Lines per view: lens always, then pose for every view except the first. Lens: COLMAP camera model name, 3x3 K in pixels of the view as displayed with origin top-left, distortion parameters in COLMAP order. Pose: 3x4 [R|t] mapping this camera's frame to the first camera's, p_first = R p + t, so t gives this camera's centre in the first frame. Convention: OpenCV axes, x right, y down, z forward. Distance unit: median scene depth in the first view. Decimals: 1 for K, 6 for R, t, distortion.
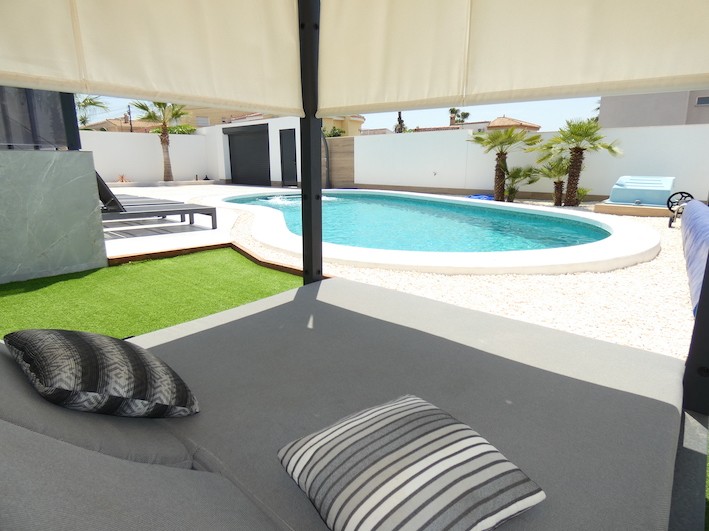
lens RADIAL K [[422.2, 0, 356.8], [0, 422.2, 263.4], [0, 0, 1]] dist [-0.015879, -0.000066]
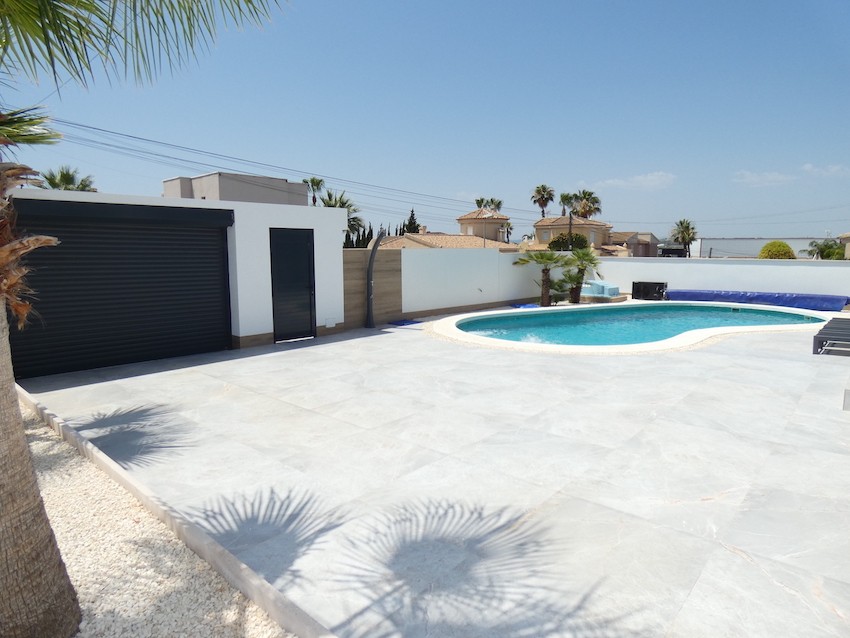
lens RADIAL K [[506.2, 0, 427.8], [0, 506.2, 316.5], [0, 0, 1]] dist [-0.015879, -0.000066]
pose [[0.017681, -0.125702, 0.991910, -0.863039], [0.237854, 0.964114, 0.117940, -0.277609], [-0.971140, 0.233845, 0.046945, 0.931315]]
